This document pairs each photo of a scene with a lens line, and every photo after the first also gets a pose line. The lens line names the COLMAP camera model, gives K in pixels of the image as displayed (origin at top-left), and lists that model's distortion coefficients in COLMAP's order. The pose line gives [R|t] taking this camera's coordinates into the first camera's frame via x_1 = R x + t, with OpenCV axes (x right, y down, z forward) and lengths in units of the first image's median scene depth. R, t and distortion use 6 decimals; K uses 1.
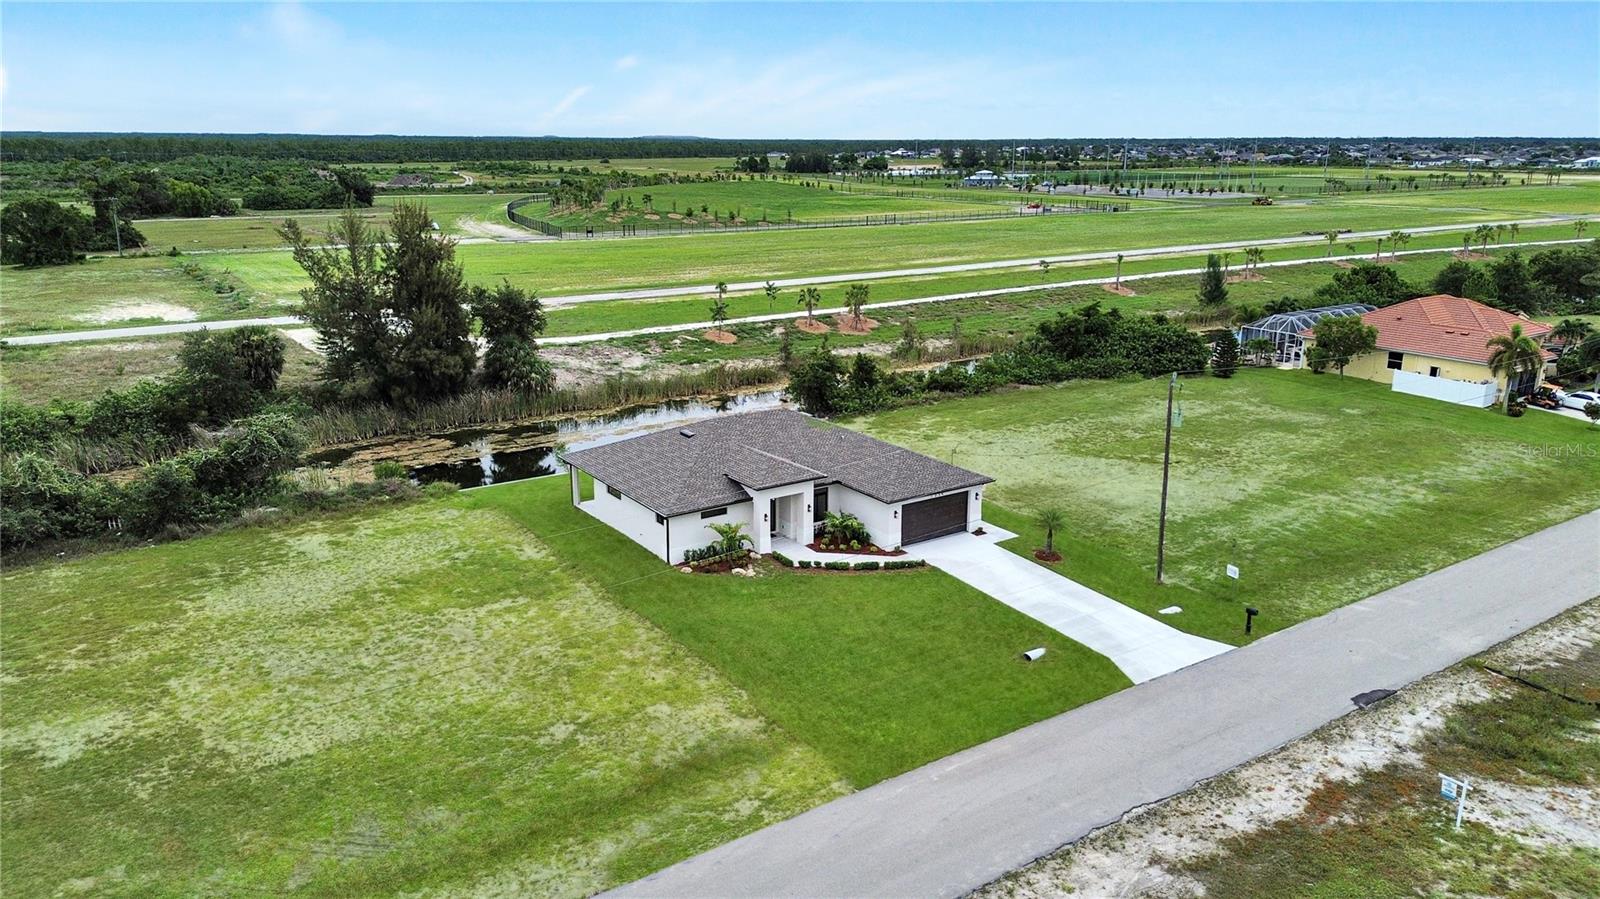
lens RADIAL K [[1121.3, 0, 800.0], [0, 1121.3, 449.5], [0, 0, 1]] dist [0.093126, -0.104042]
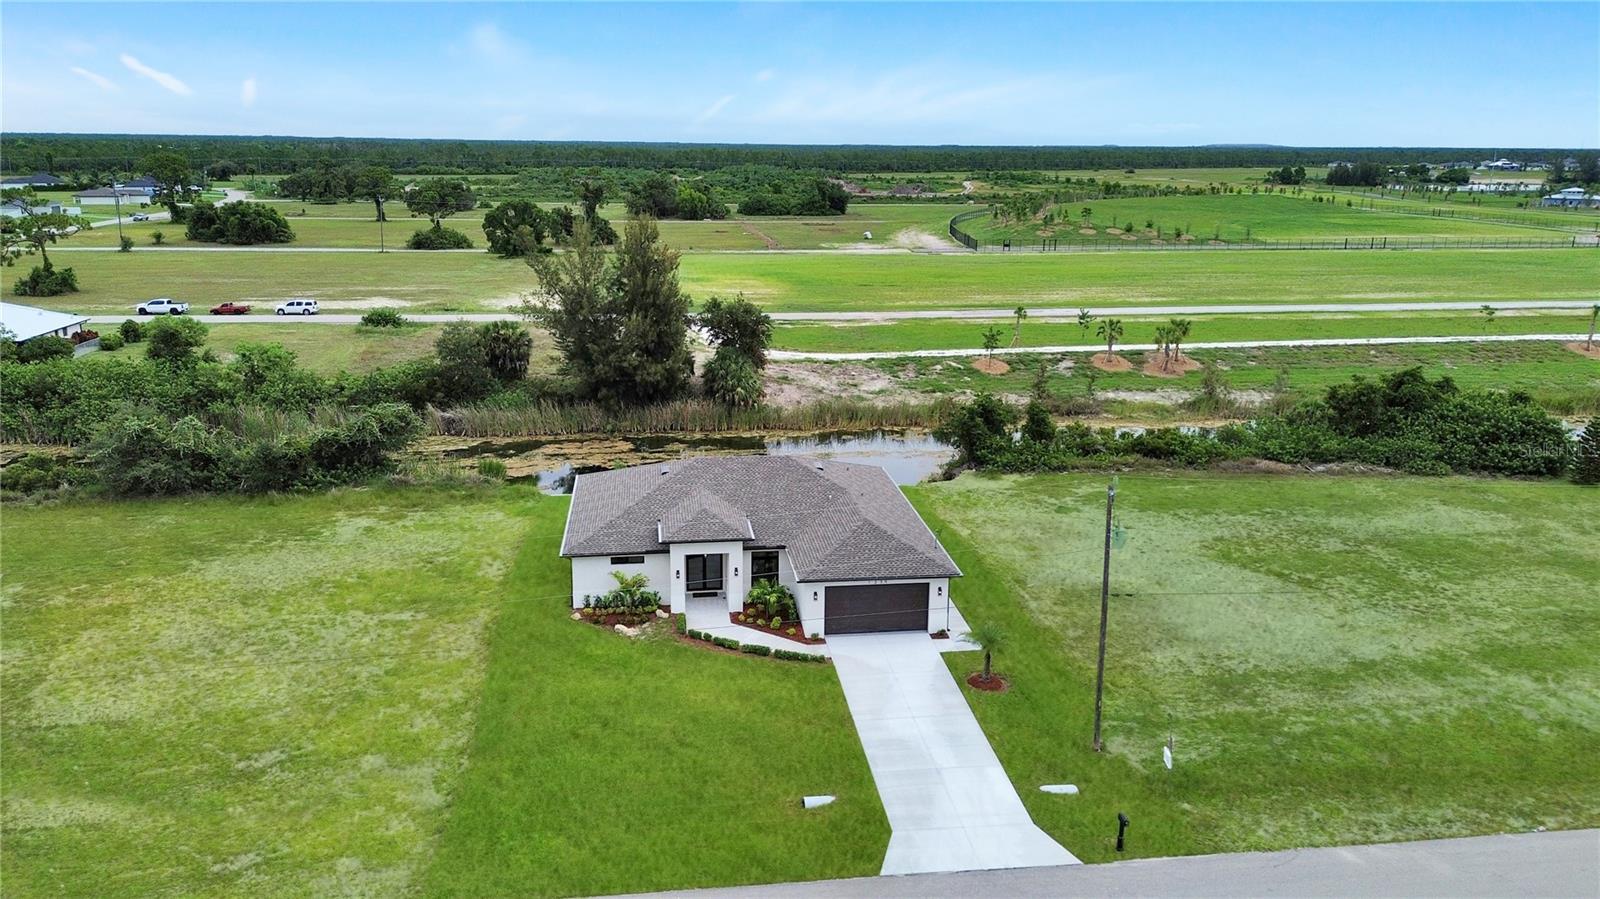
lens RADIAL K [[1121.3, 0, 800.0], [0, 1121.3, 449.5], [0, 0, 1]] dist [0.093126, -0.104042]
pose [[0.892641, 0.122756, -0.433731, 0.270459], [-0.126044, 0.991796, 0.021296, -0.043813], [0.432787, 0.035659, 0.900791, 0.135471]]
